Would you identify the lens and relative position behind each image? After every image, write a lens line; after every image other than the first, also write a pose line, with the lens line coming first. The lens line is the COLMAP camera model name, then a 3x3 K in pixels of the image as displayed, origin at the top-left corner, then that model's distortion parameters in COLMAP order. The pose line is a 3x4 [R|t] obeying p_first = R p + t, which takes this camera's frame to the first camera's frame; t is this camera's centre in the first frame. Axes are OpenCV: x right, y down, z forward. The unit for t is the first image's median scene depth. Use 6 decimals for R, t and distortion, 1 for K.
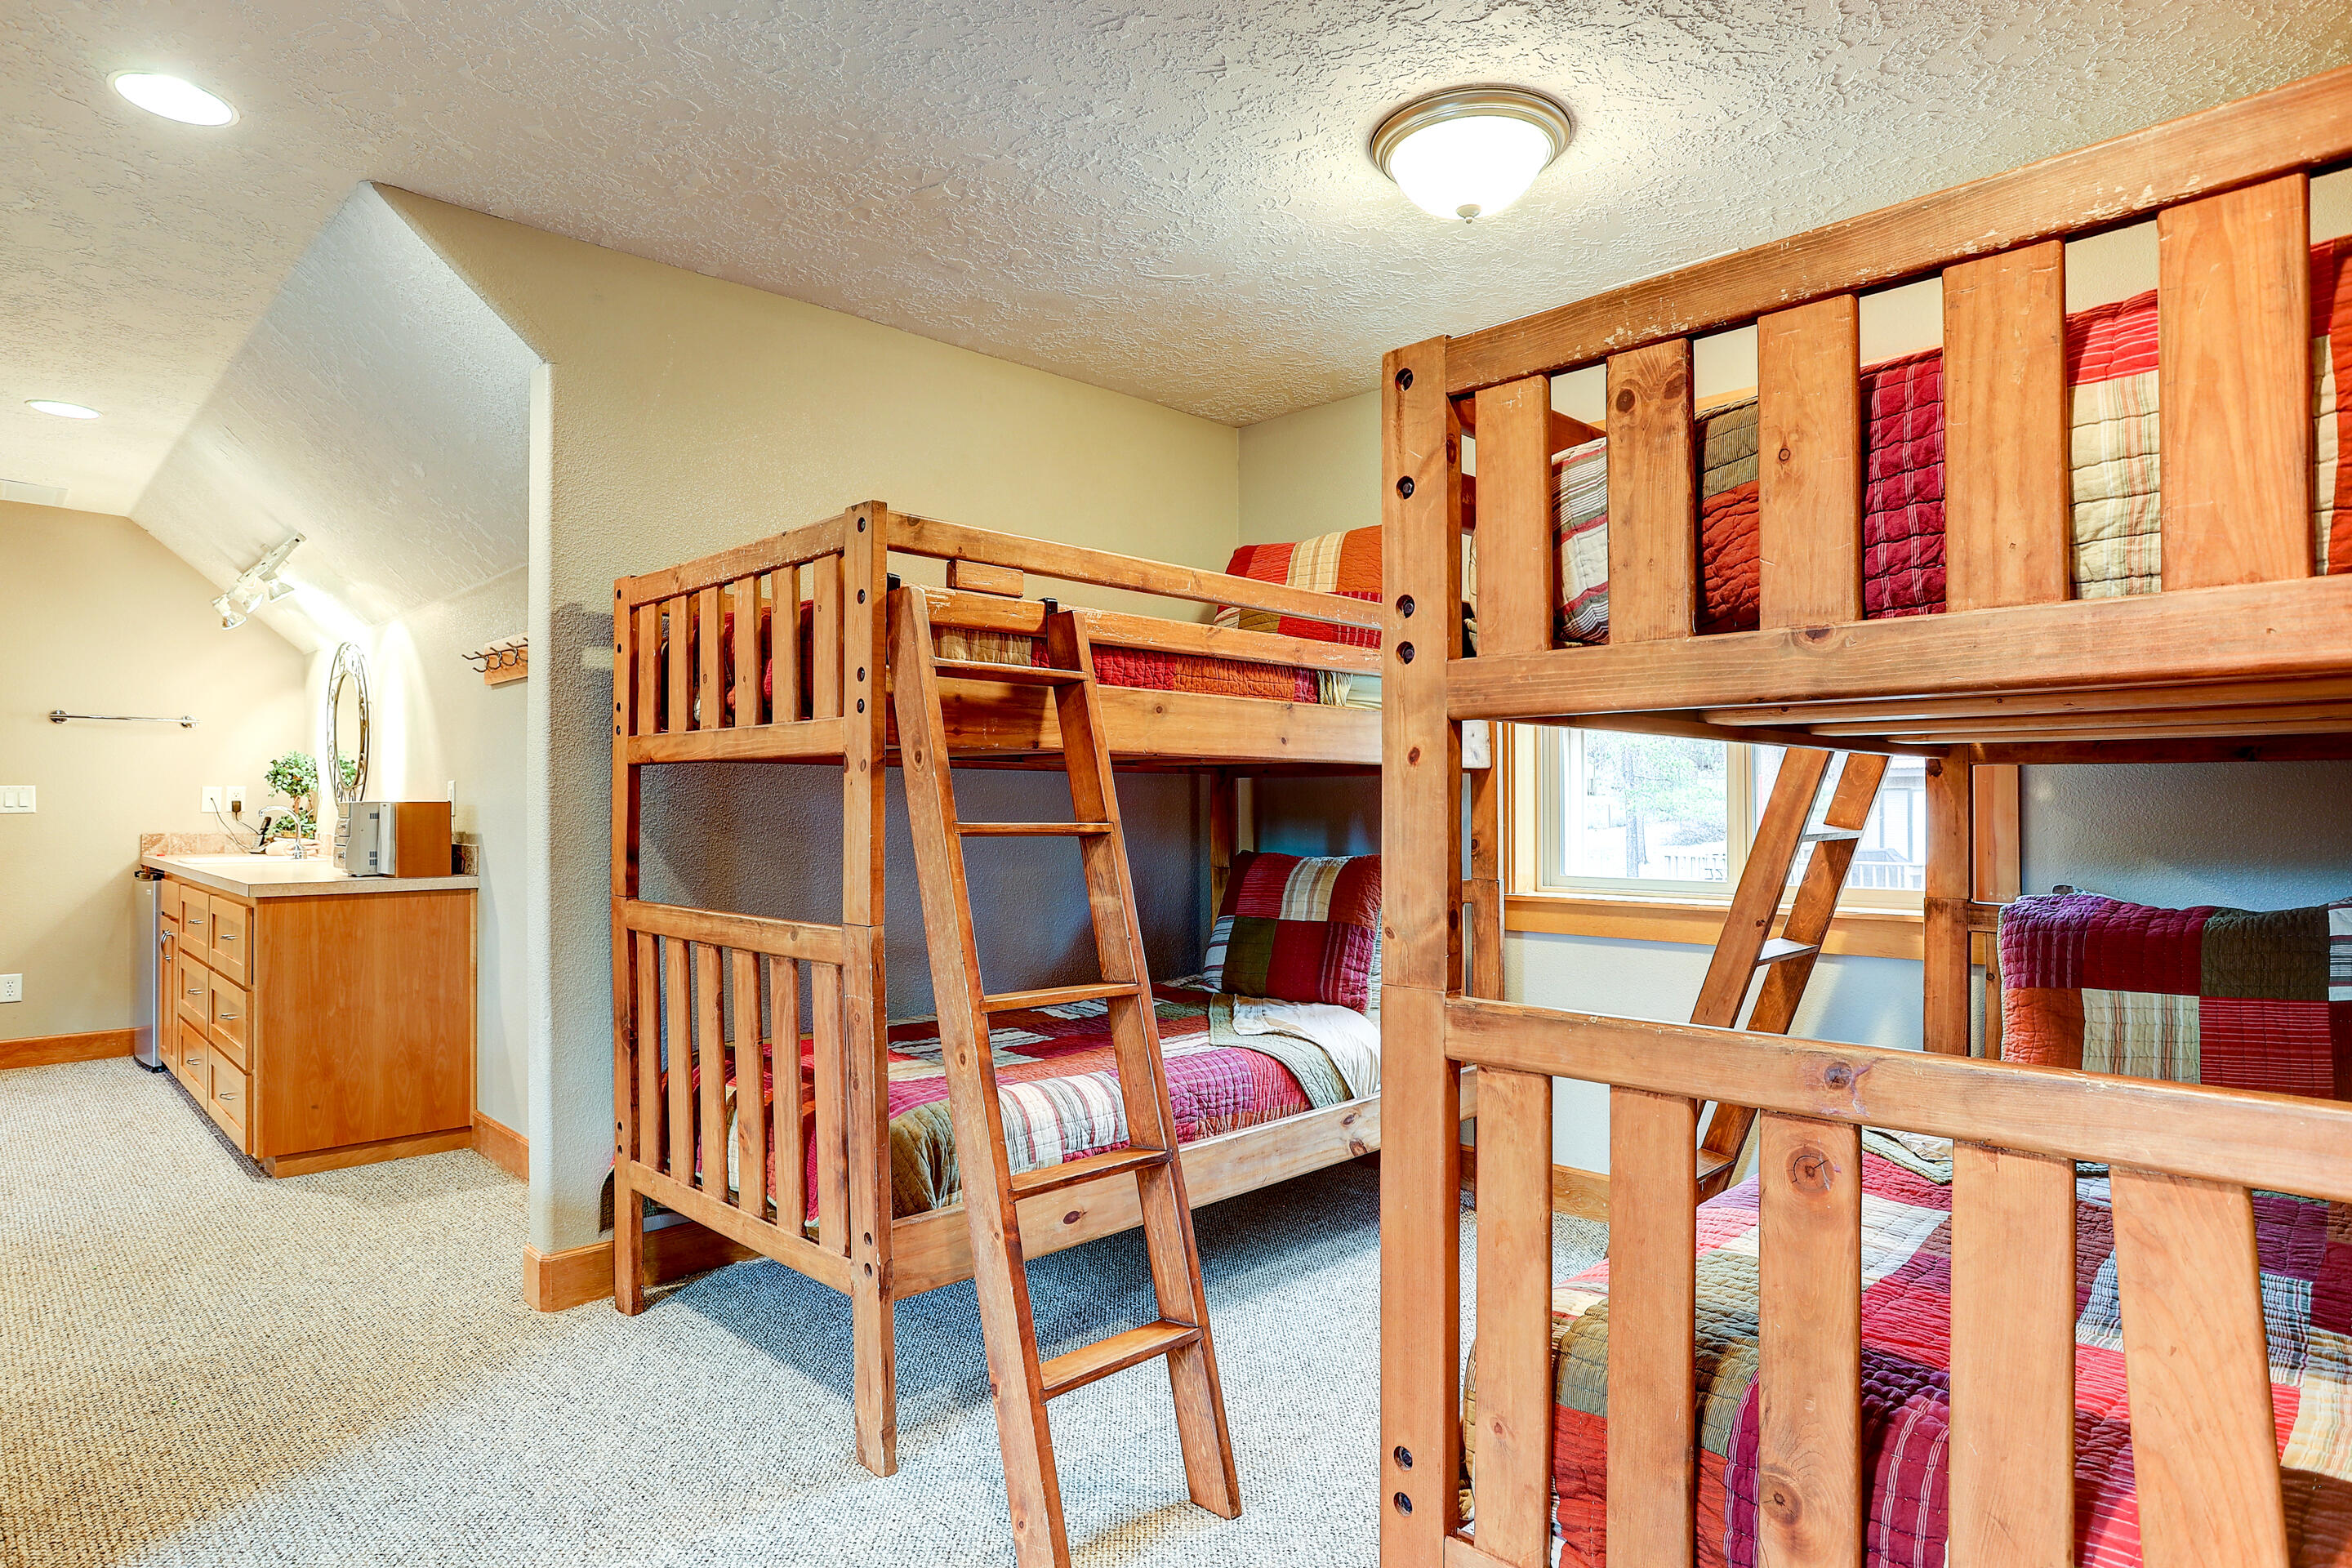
lens RADIAL K [[1286.7, 0, 1176.0], [0, 1286.7, 784.0], [0, 0, 1]] dist [-0.064282, 0.052243]
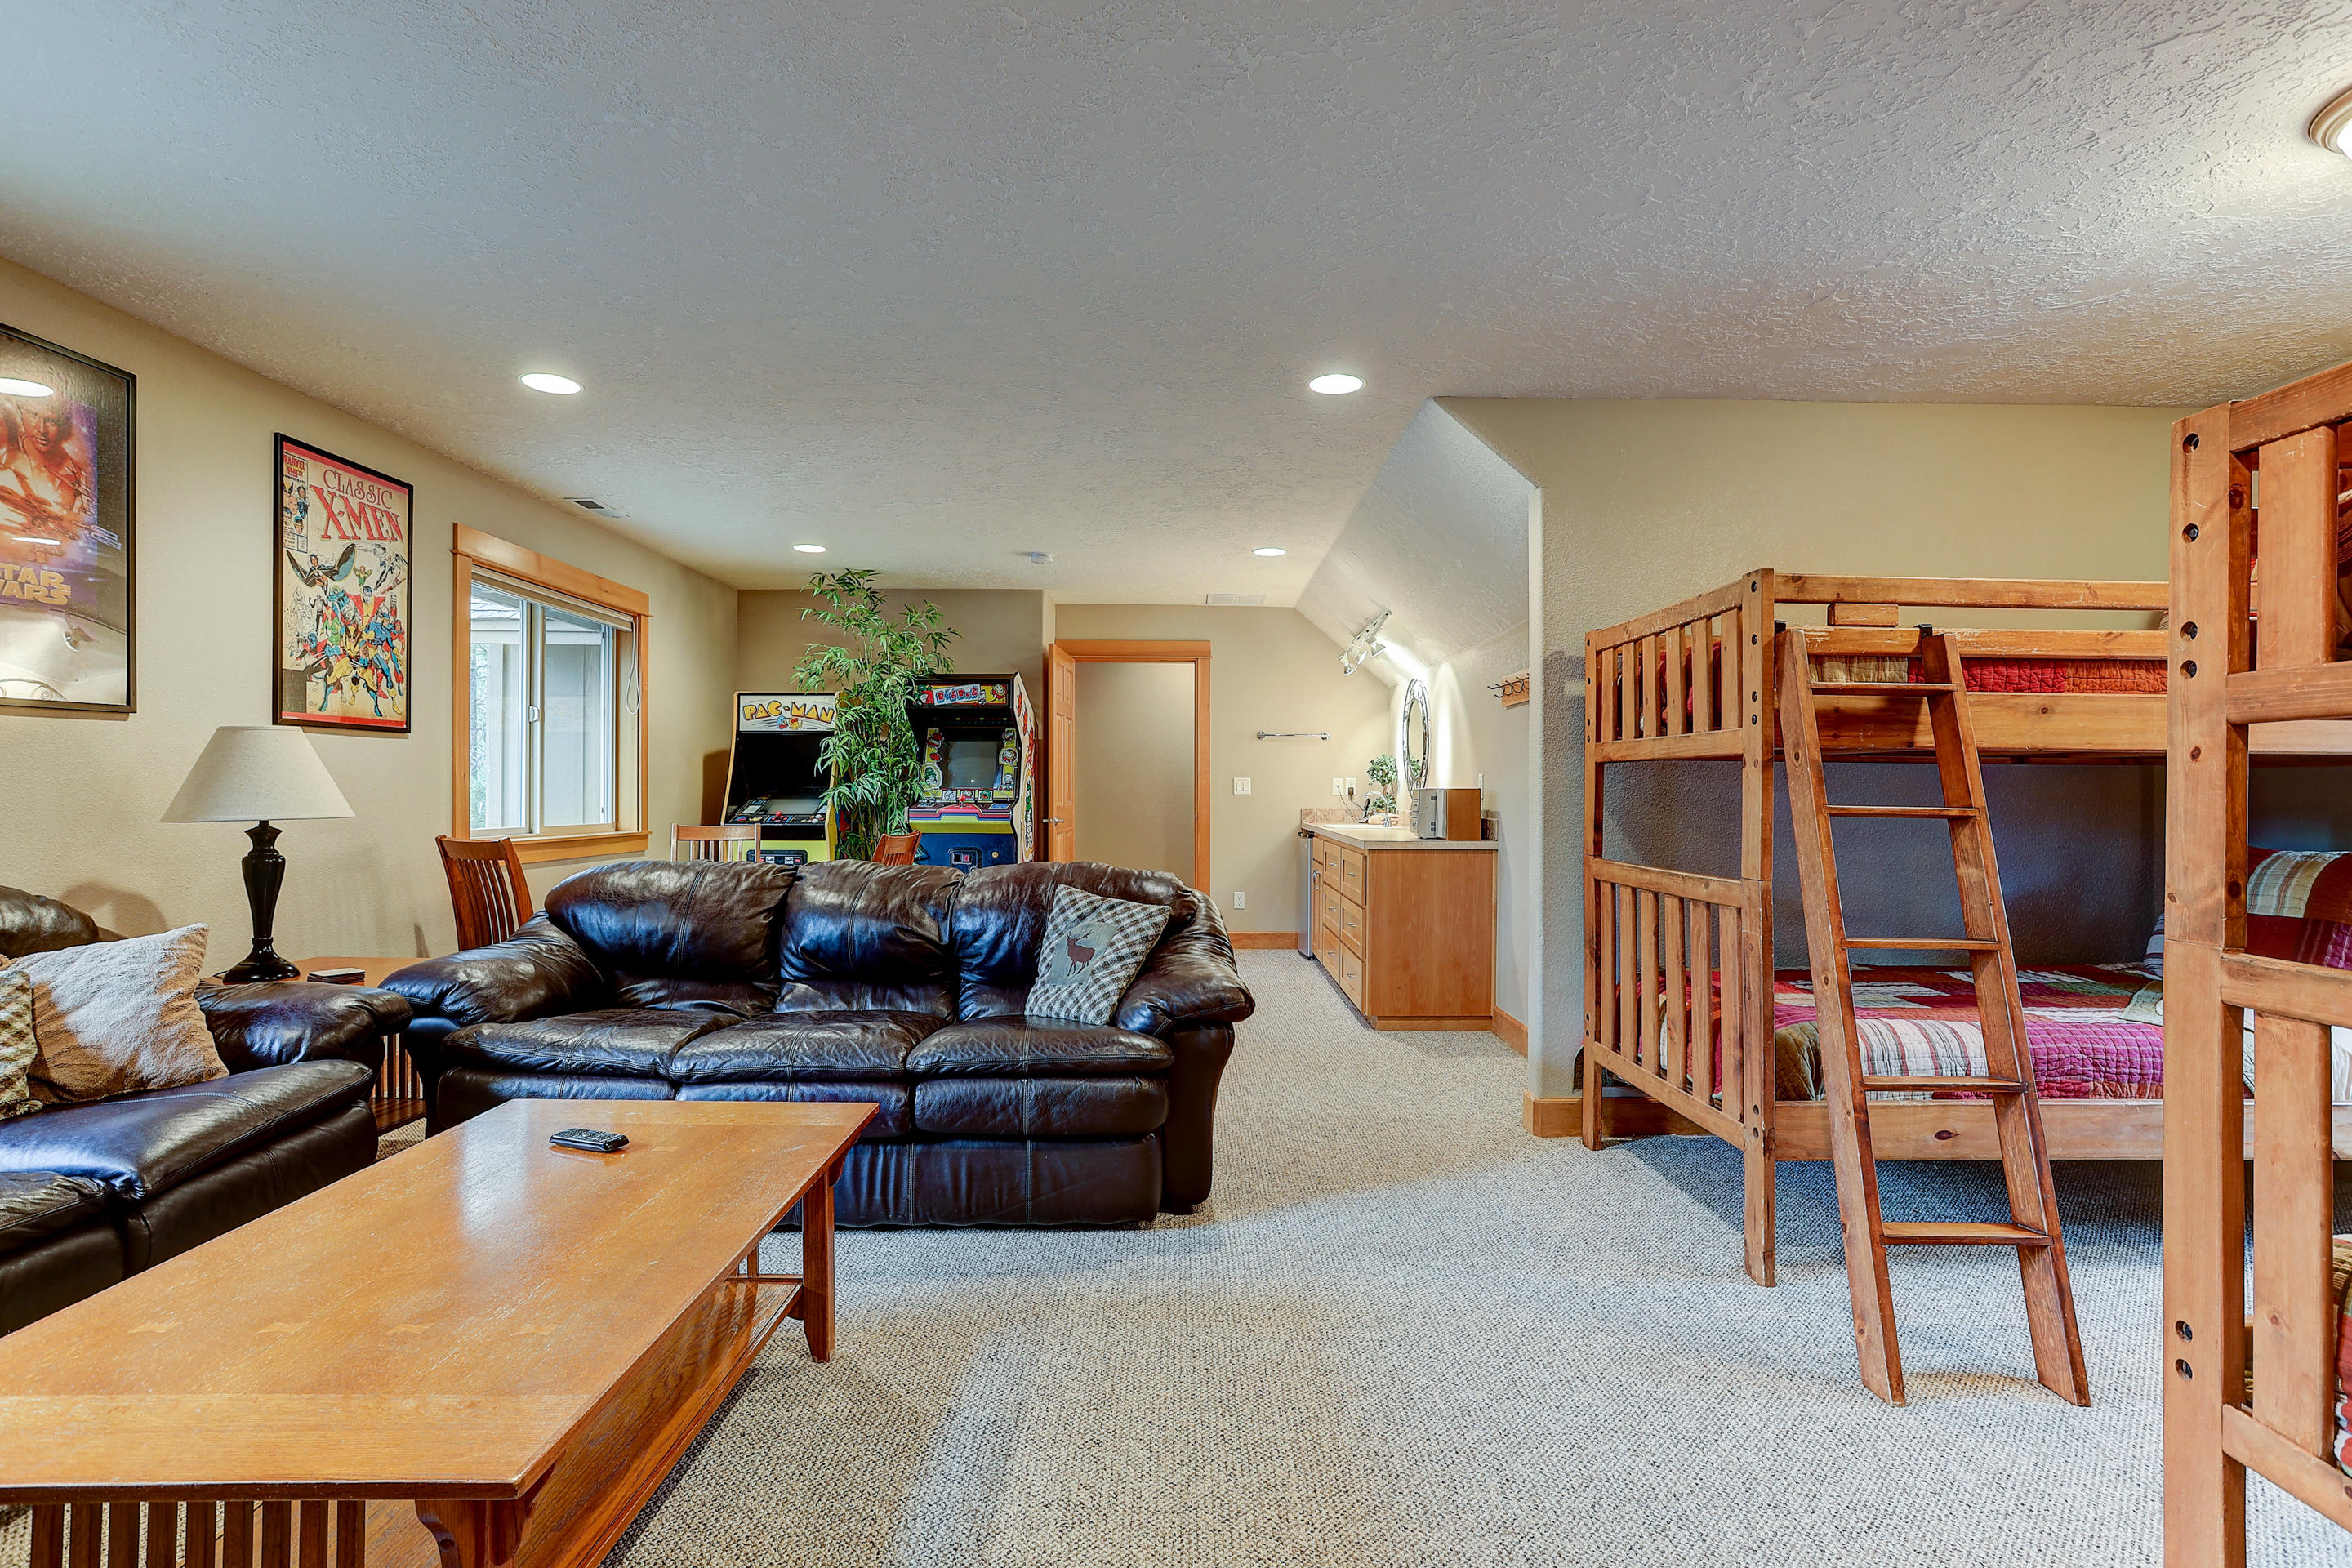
lens RADIAL K [[1137.9, 0, 1176.0], [0, 1137.9, 784.0], [0, 0, 1]] dist [-0.060376, 0.034570]
pose [[0.710748, 0.003051, -0.703440, 0.140122], [0.002522, 0.999973, 0.006886, -0.001673], [0.703442, -0.006668, 0.710721, -0.254024]]
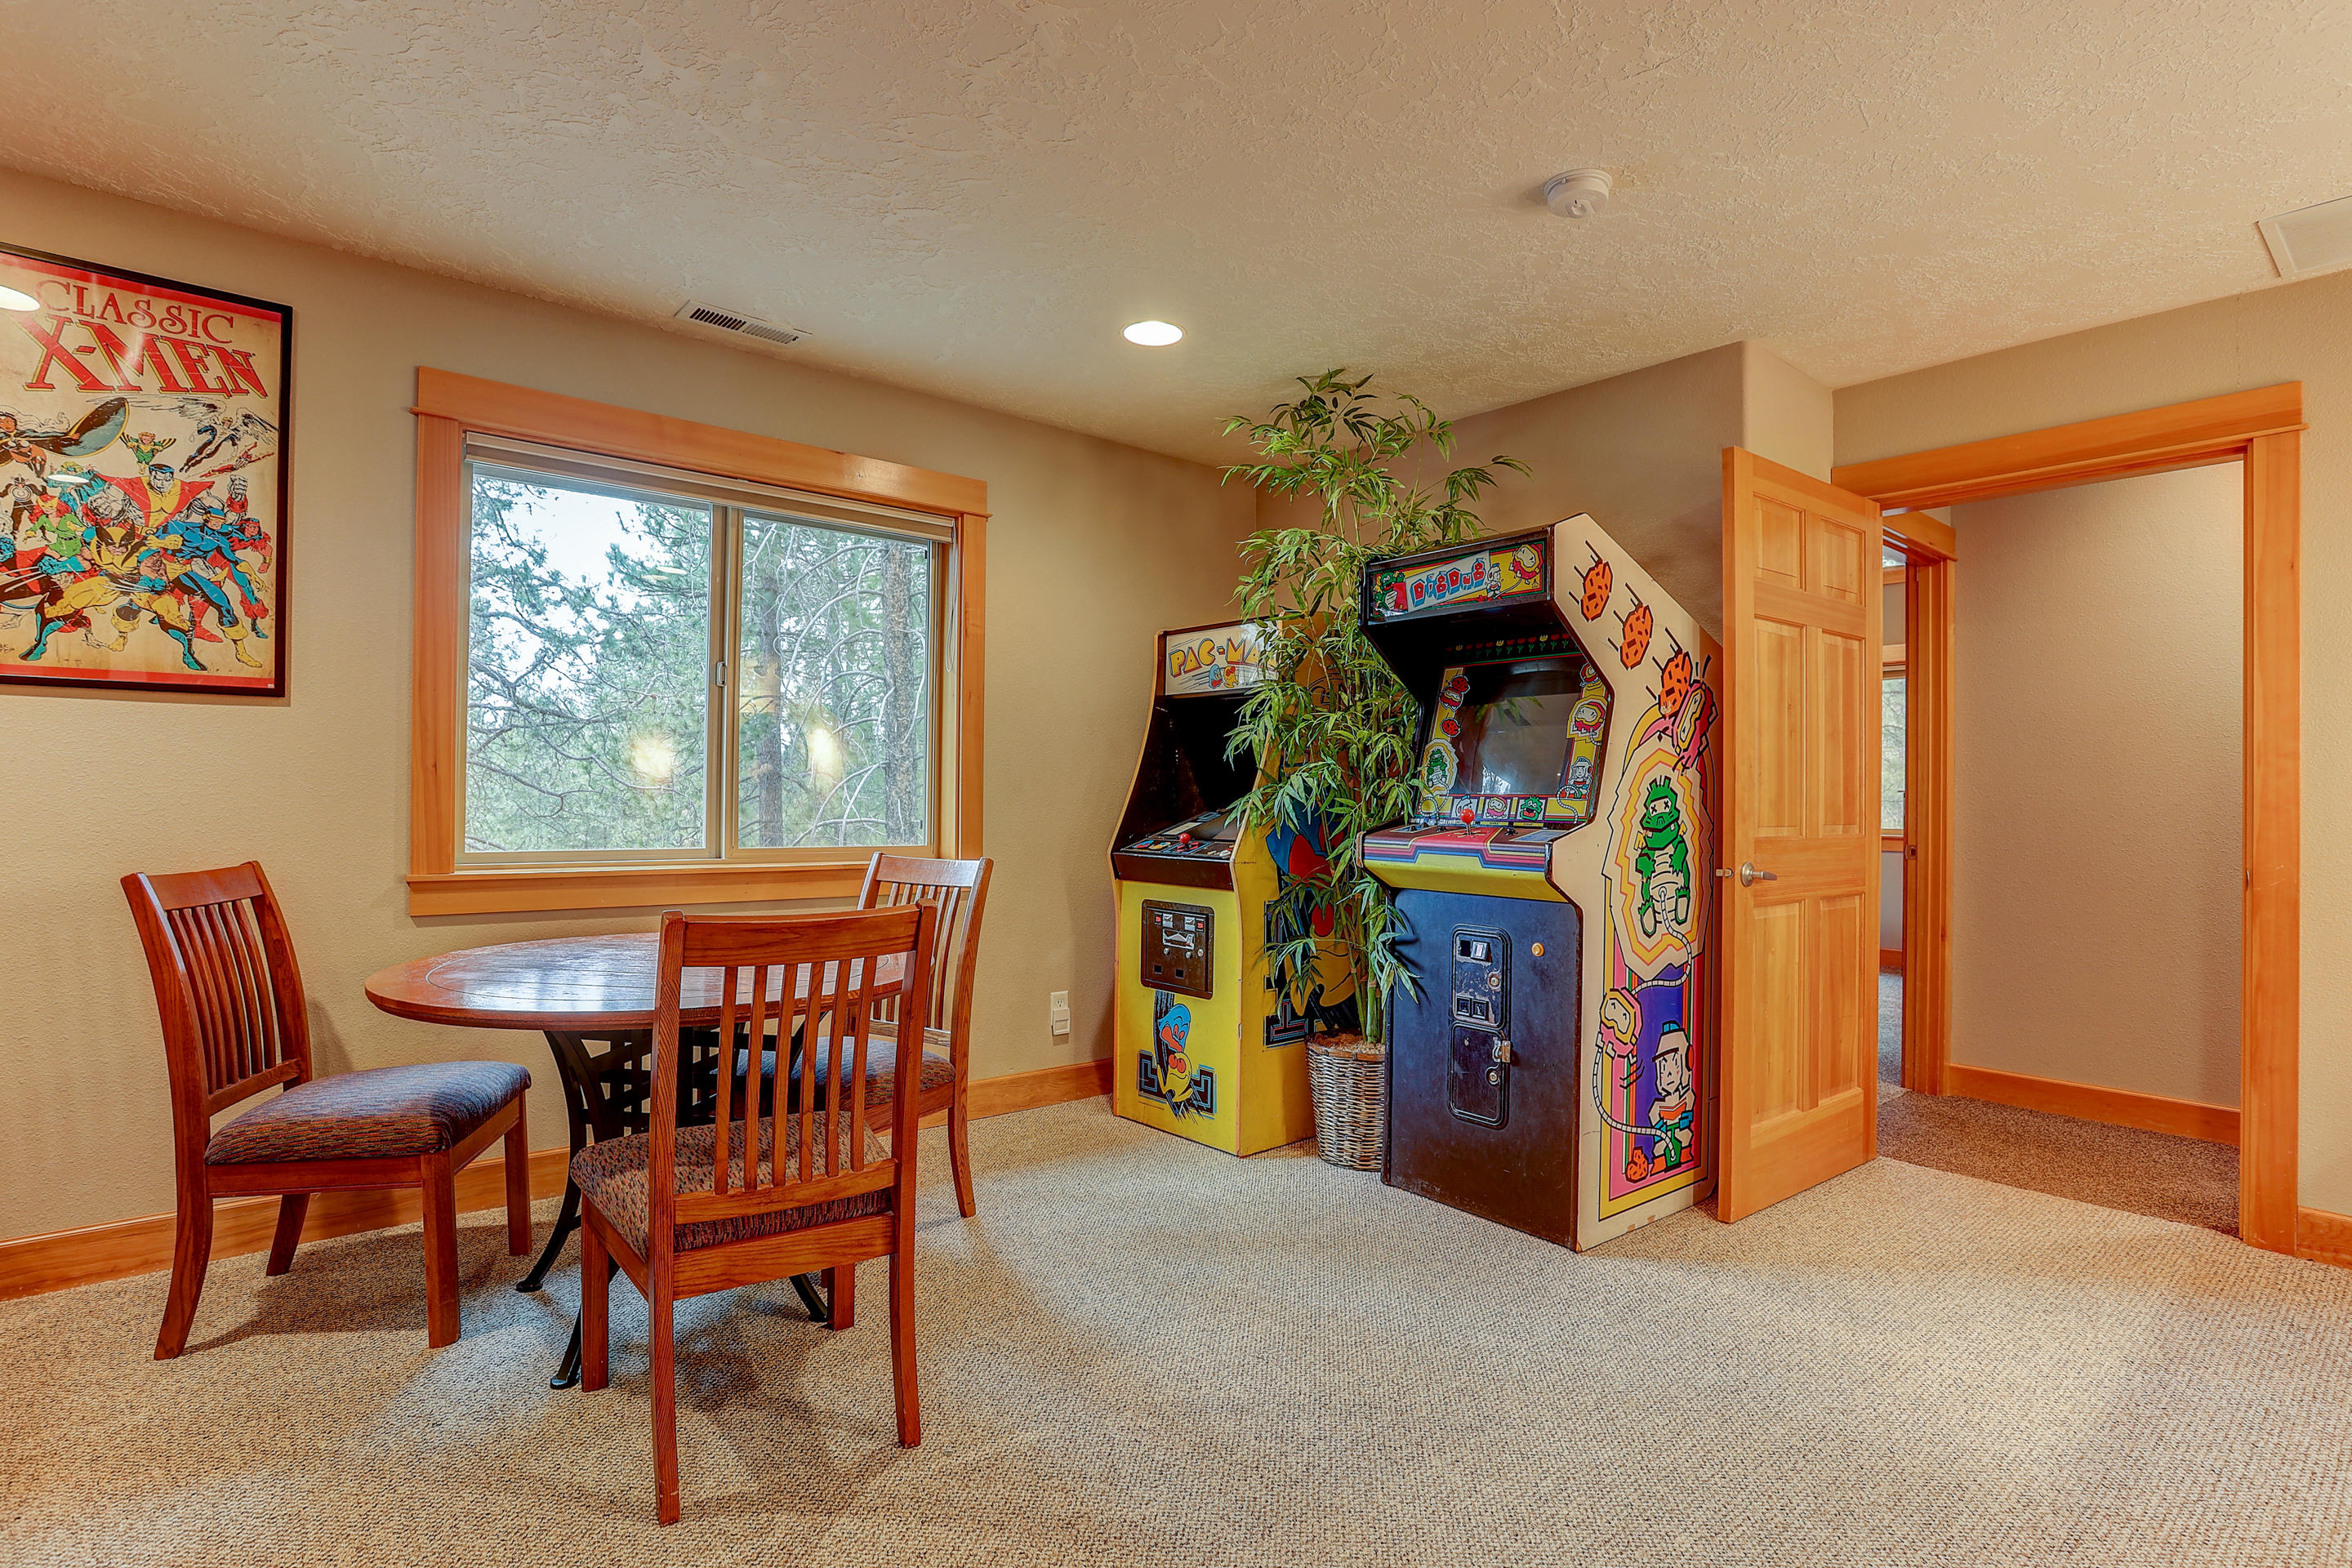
lens RADIAL K [[1210.9, 0, 1176.0], [0, 1210.9, 784.0], [0, 0, 1]] dist [-0.000248, 0.000613]
pose [[-0.088442, -0.008519, -0.996045, -0.811745], [0.002829, 0.999957, -0.008804, 0.026547], [0.996077, -0.003597, -0.088414, 1.110861]]
